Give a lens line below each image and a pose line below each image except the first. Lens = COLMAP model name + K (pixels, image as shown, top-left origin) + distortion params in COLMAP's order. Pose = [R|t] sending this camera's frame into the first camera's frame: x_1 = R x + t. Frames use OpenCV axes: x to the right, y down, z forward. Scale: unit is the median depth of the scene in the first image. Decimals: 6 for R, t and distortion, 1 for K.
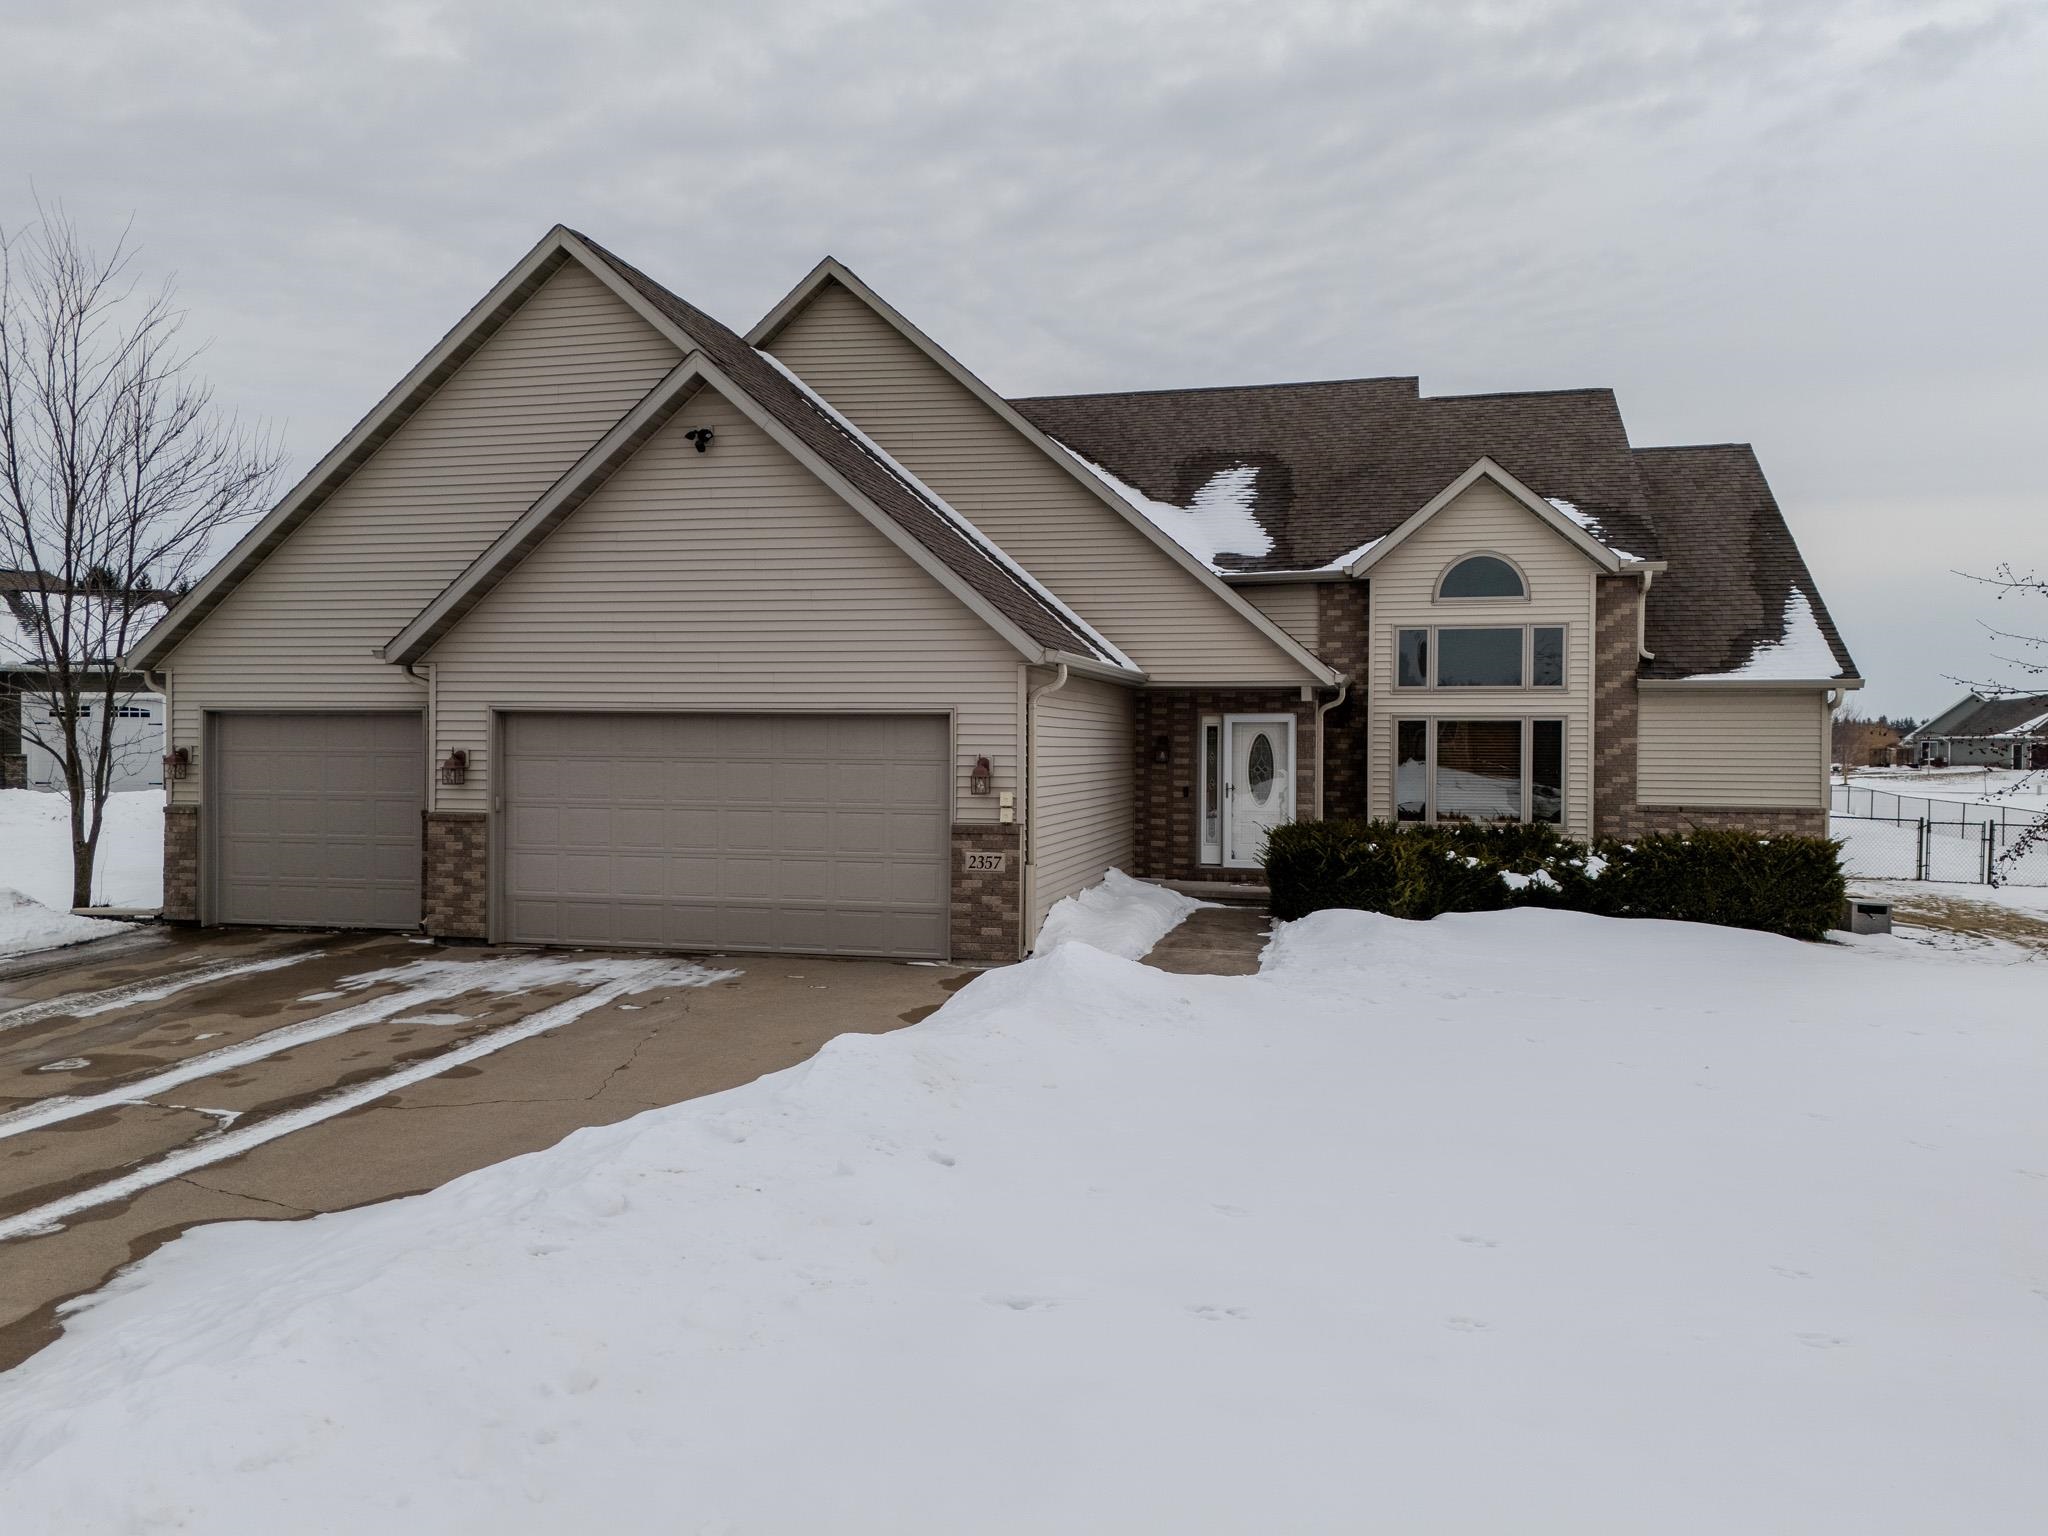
lens RADIAL K [[1499.5, 0, 1024.0], [0, 1499.5, 768.0], [0, 0, 1]] dist [0.076203, -0.090066]
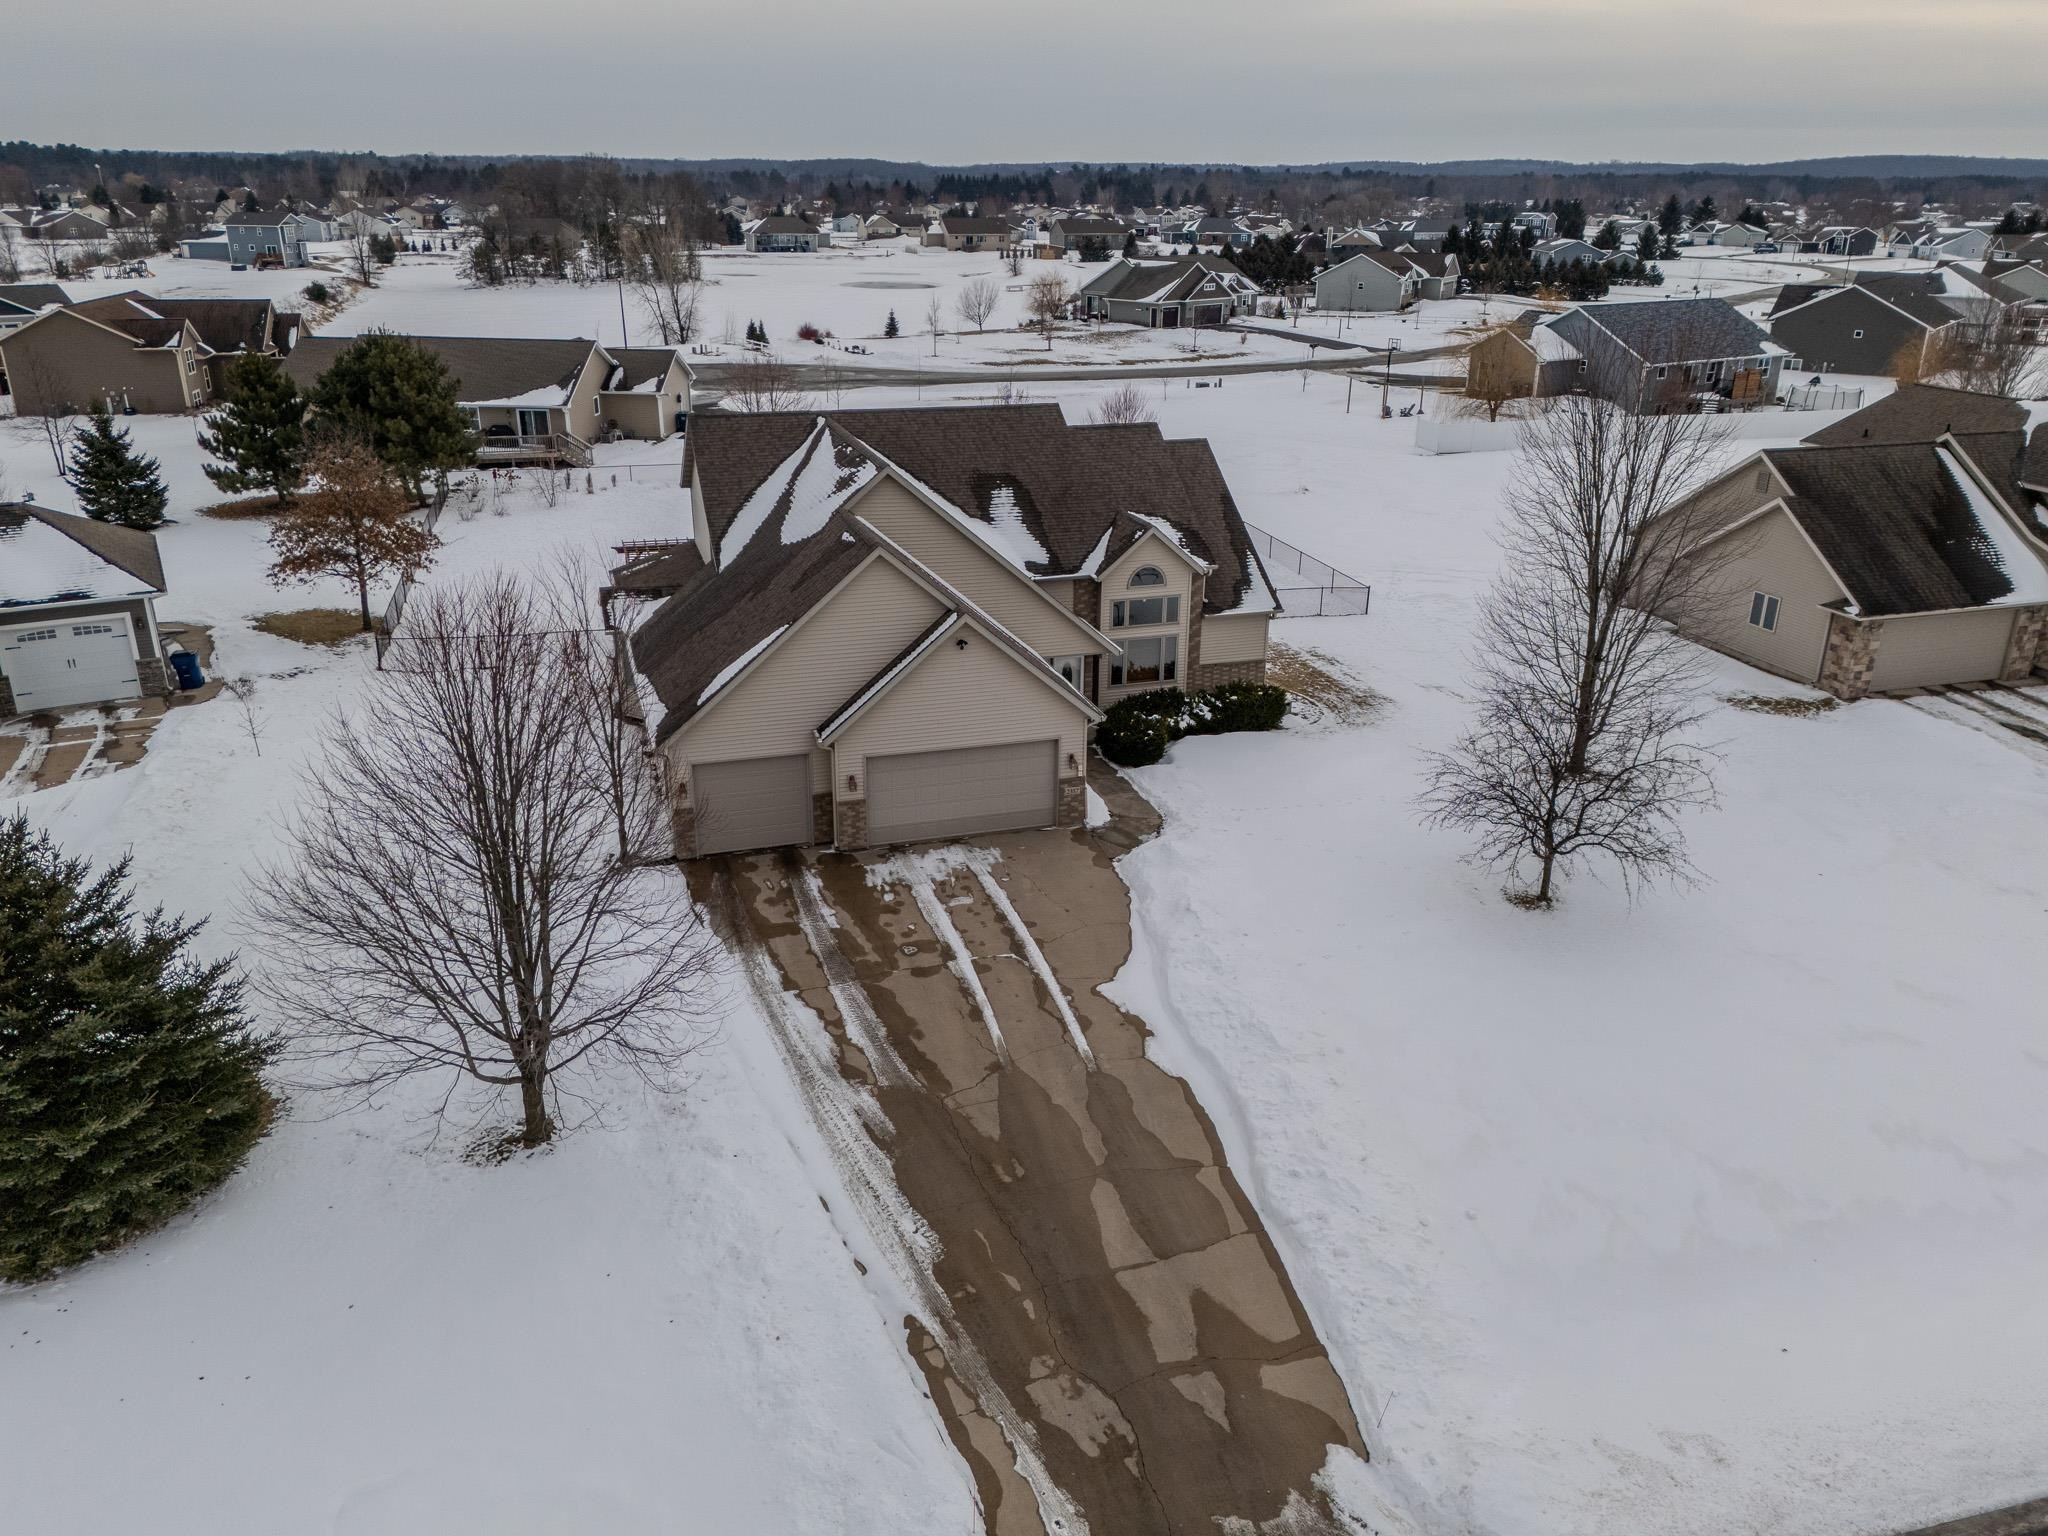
lens RADIAL K [[1496.0, 0, 1025.3], [0, 1496.0, 763.1], [0, 0, 1]] dist [0.086942, -0.090004]
pose [[0.856014, -0.183706, 0.483211, -0.984028], [0.002959, 0.936454, 0.350778, -0.656159], [-0.516945, -0.298841, 0.802161, -0.767718]]
